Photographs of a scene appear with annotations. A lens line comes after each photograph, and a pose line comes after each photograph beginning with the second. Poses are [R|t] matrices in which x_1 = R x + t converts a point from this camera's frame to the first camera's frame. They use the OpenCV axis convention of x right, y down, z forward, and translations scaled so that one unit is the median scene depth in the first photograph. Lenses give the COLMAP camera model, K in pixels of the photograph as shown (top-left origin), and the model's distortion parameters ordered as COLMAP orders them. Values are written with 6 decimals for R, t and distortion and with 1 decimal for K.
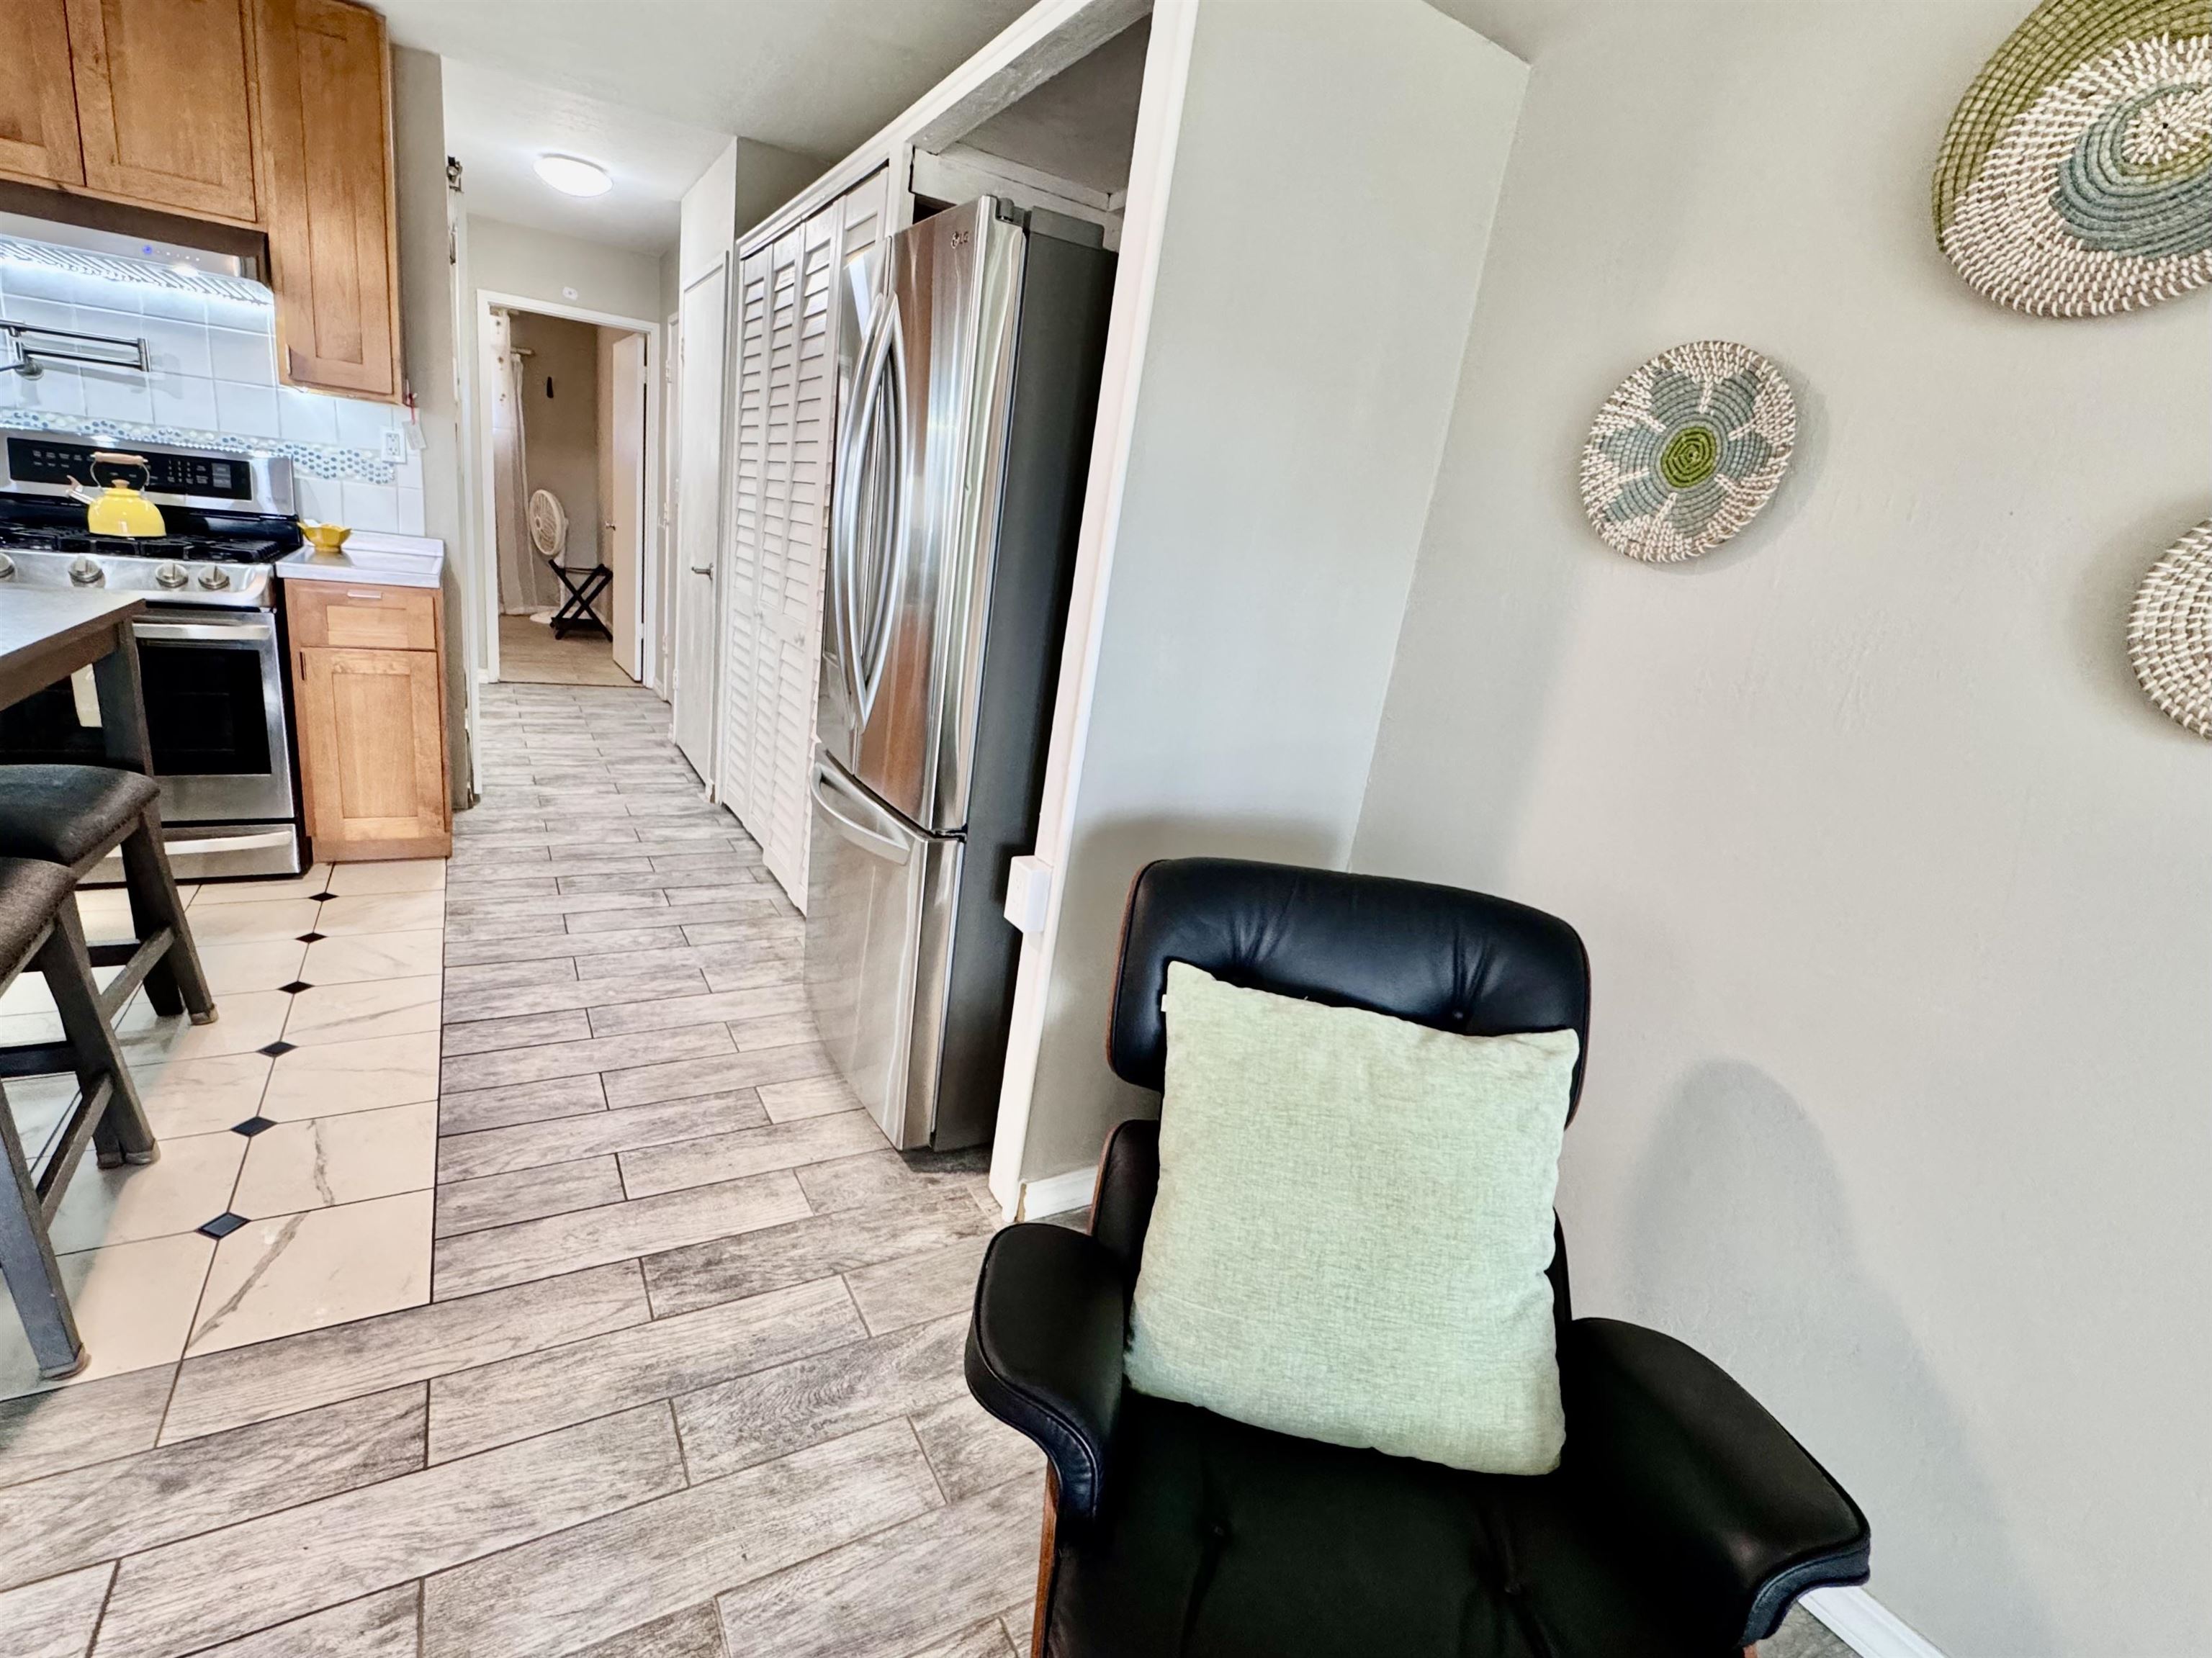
lens RADIAL K [[1020.0, 0, 1051.0], [0, 1020.0, 821.4], [0, 0, 1]] dist [-0.003171, -0.000752]
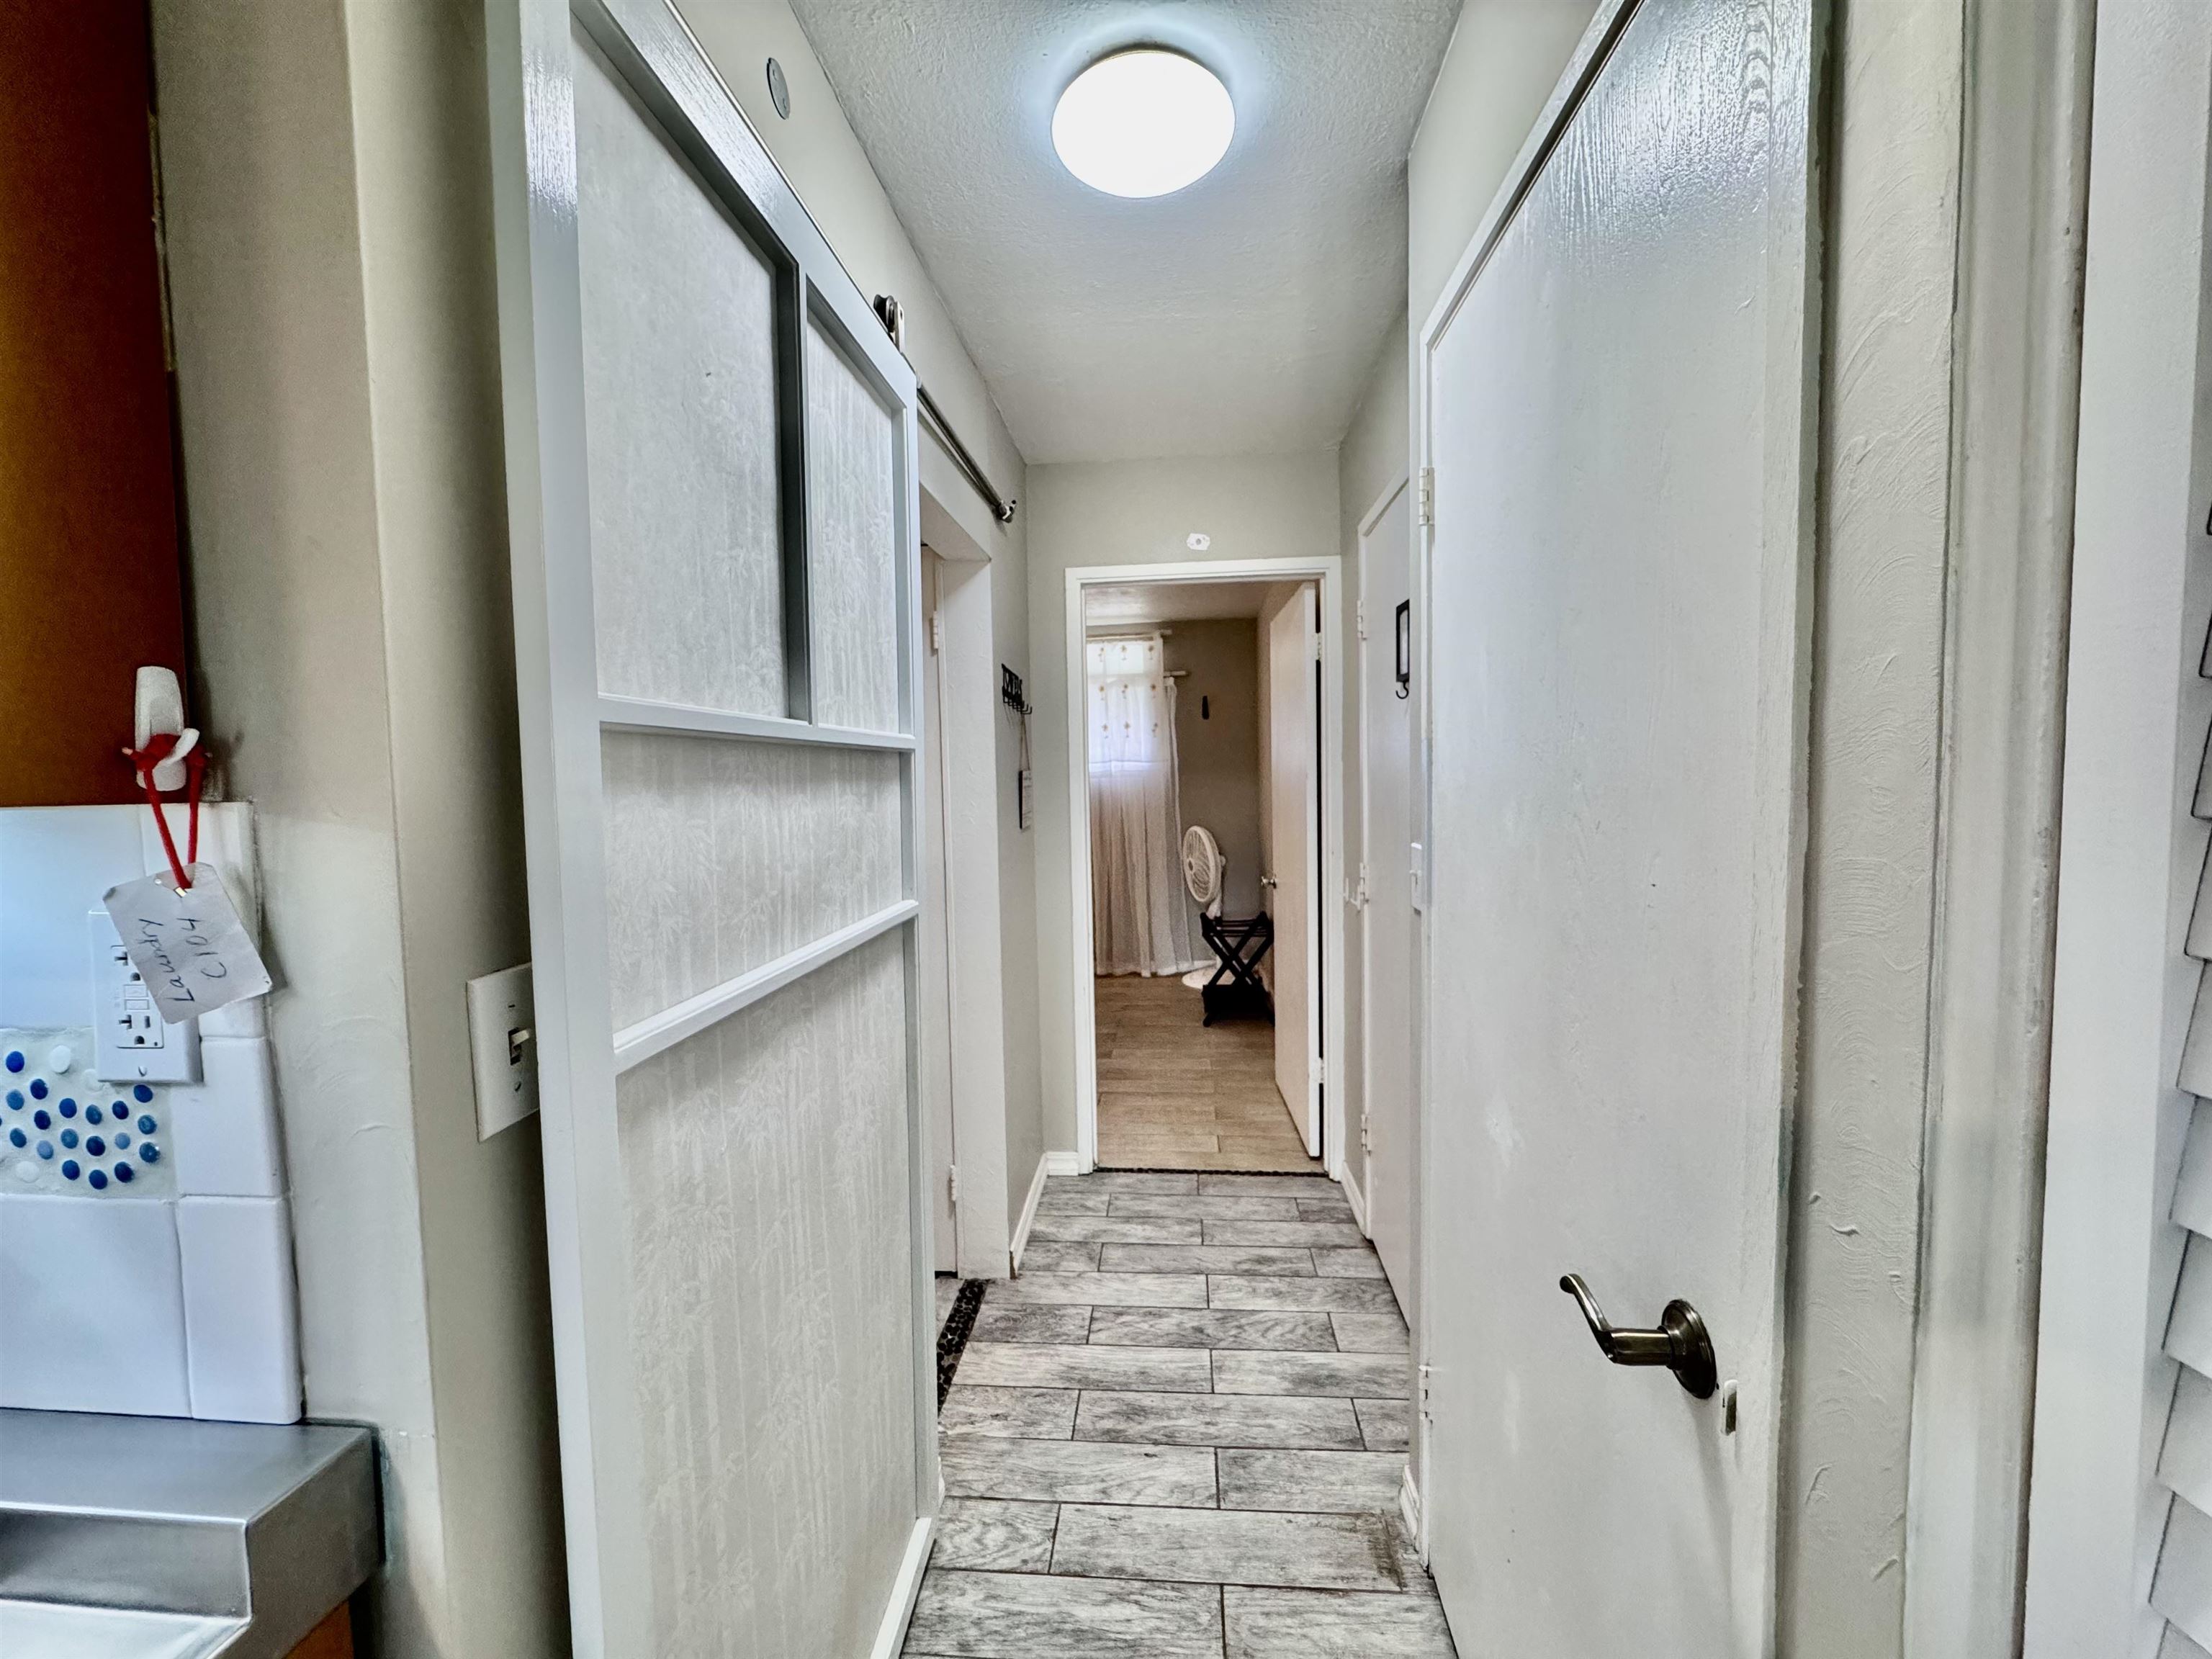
lens RADIAL K [[884.7, 0, 1108.6], [0, 884.7, 830.2], [0, 0, 1]] dist [-0.002280, -0.000180]
pose [[0.824887, -0.104416, -0.555571, -0.501429], [-0.037390, 0.970563, -0.237926, -0.465992], [0.564060, 0.217035, 0.796701, 1.219816]]
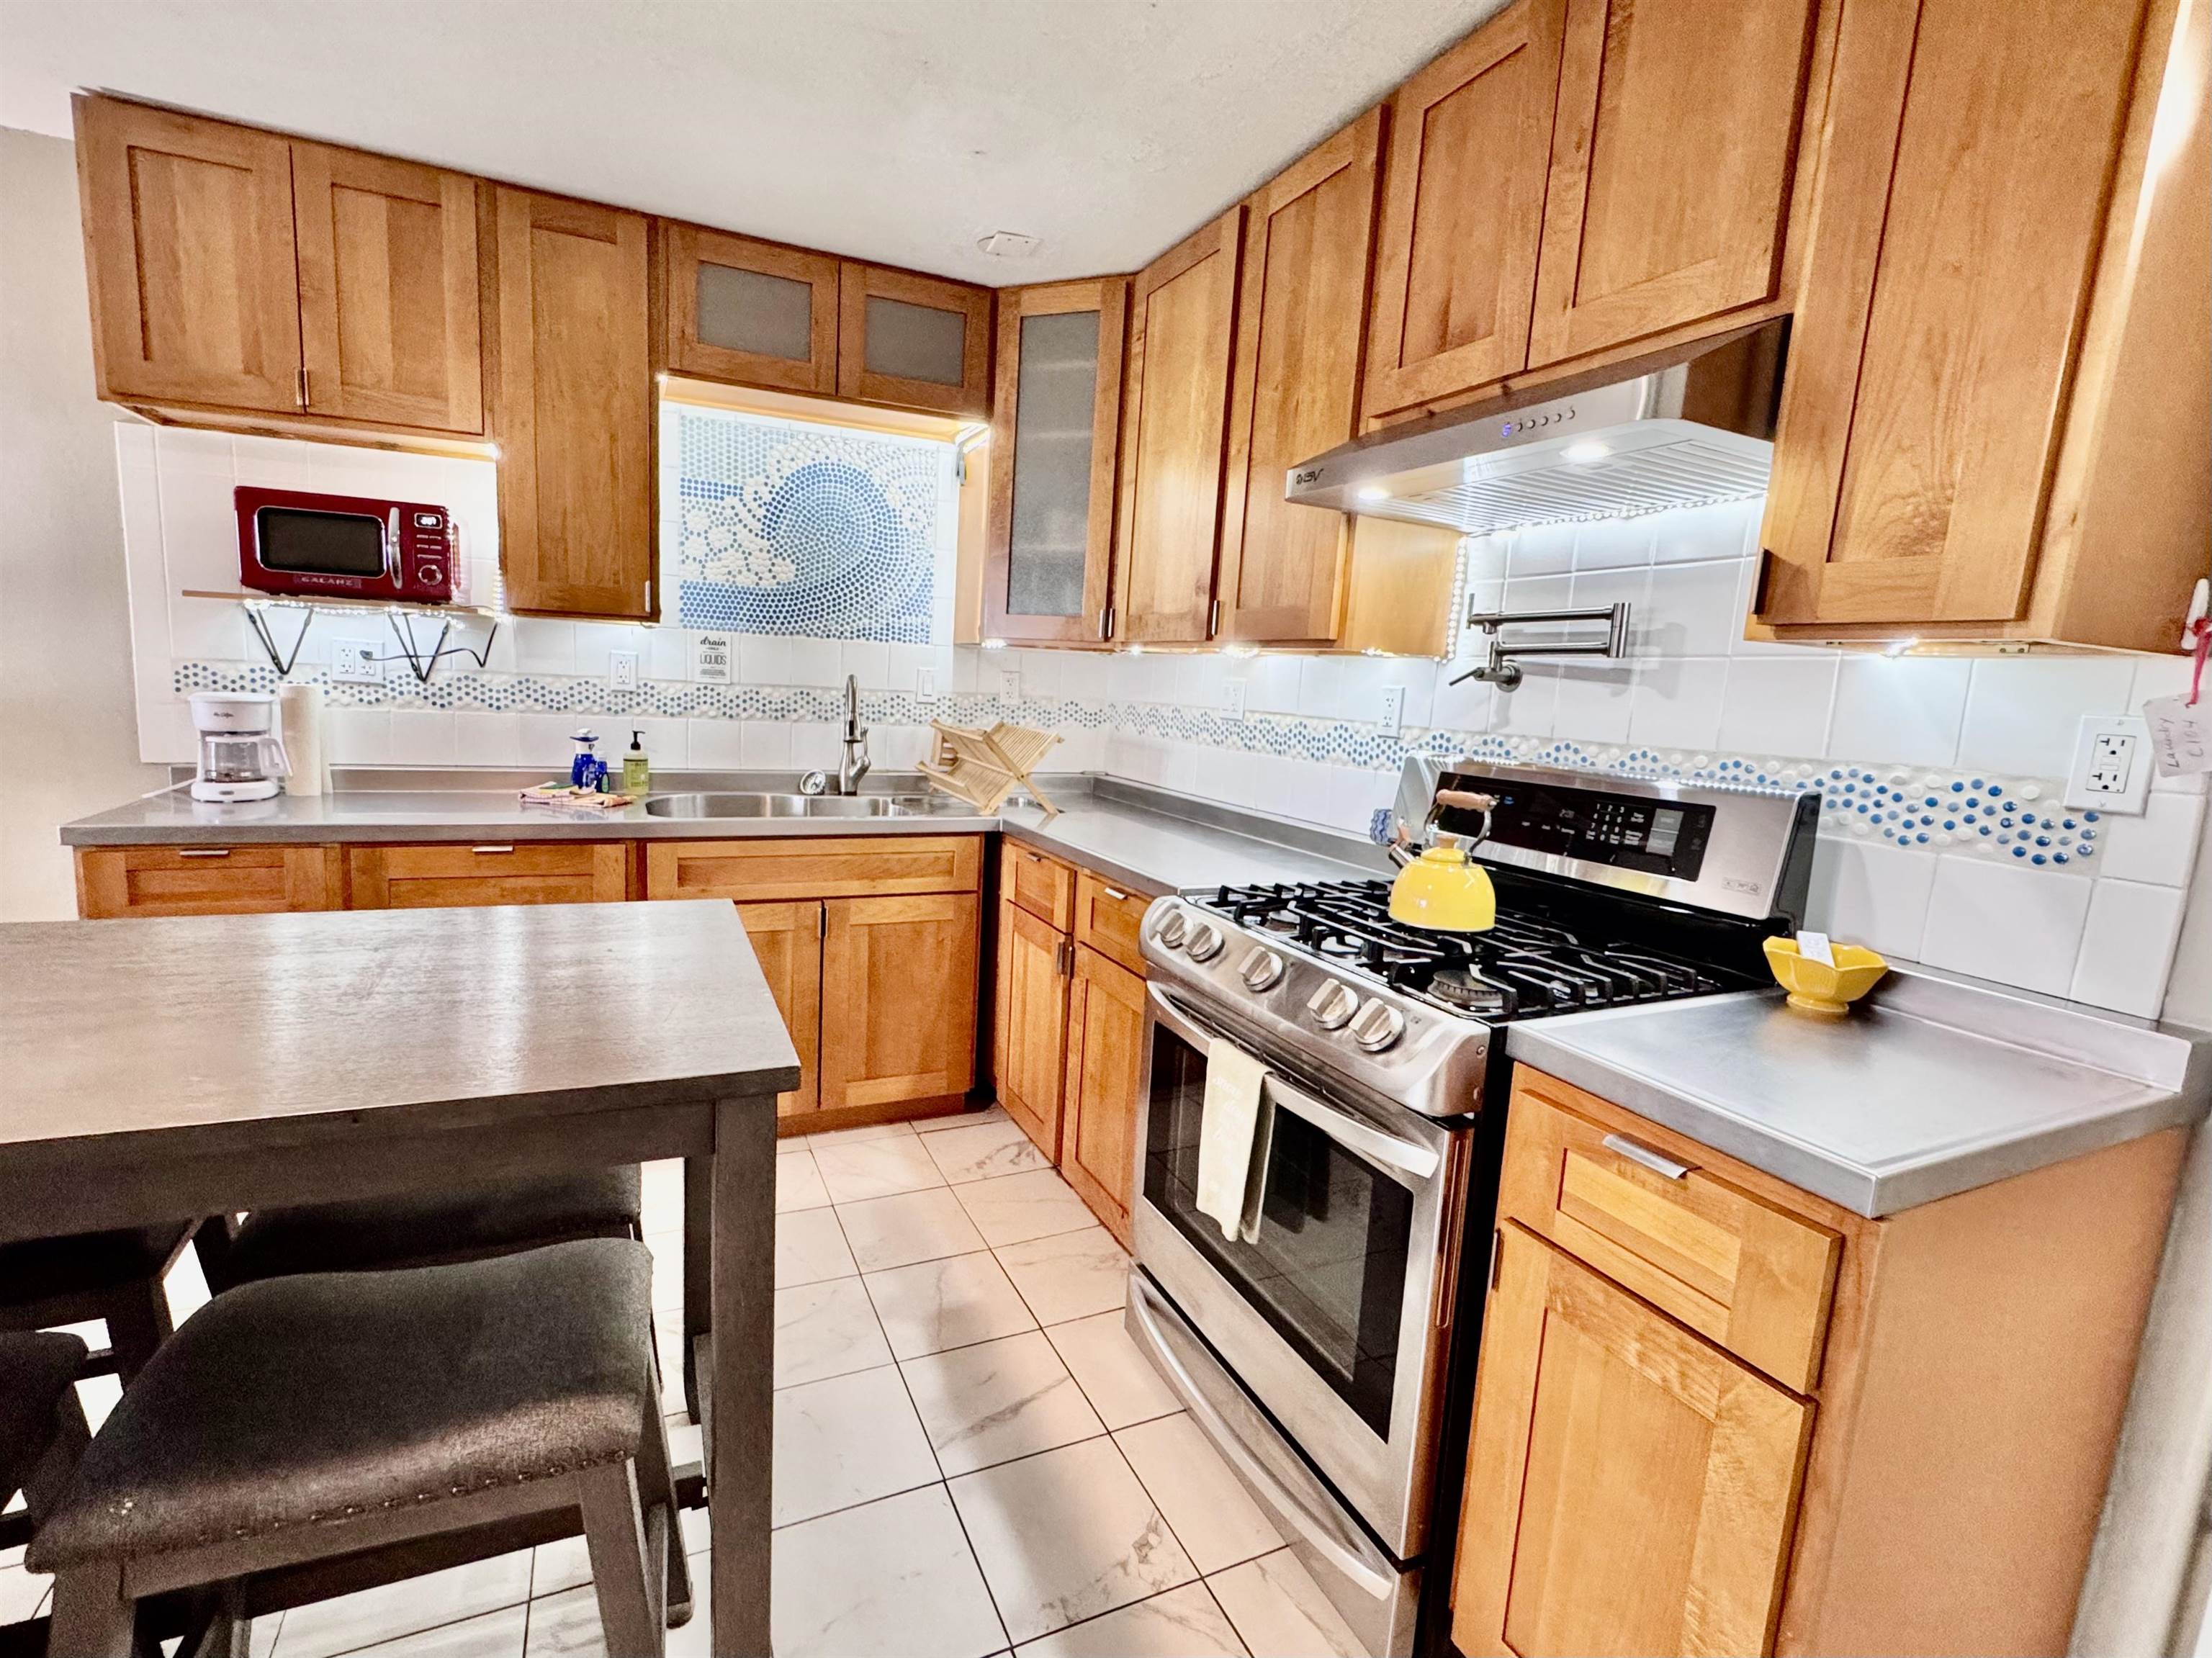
lens RADIAL K [[989.3, 0, 1047.0], [0, 989.3, 822.5], [0, 0, 1]] dist [-0.002134, -0.000313]
pose [[-0.089362, 0.019034, -0.995817, -0.340769], [-0.337863, 0.939956, 0.048285, -0.306561], [0.936943, 0.340765, -0.077565, 0.868148]]
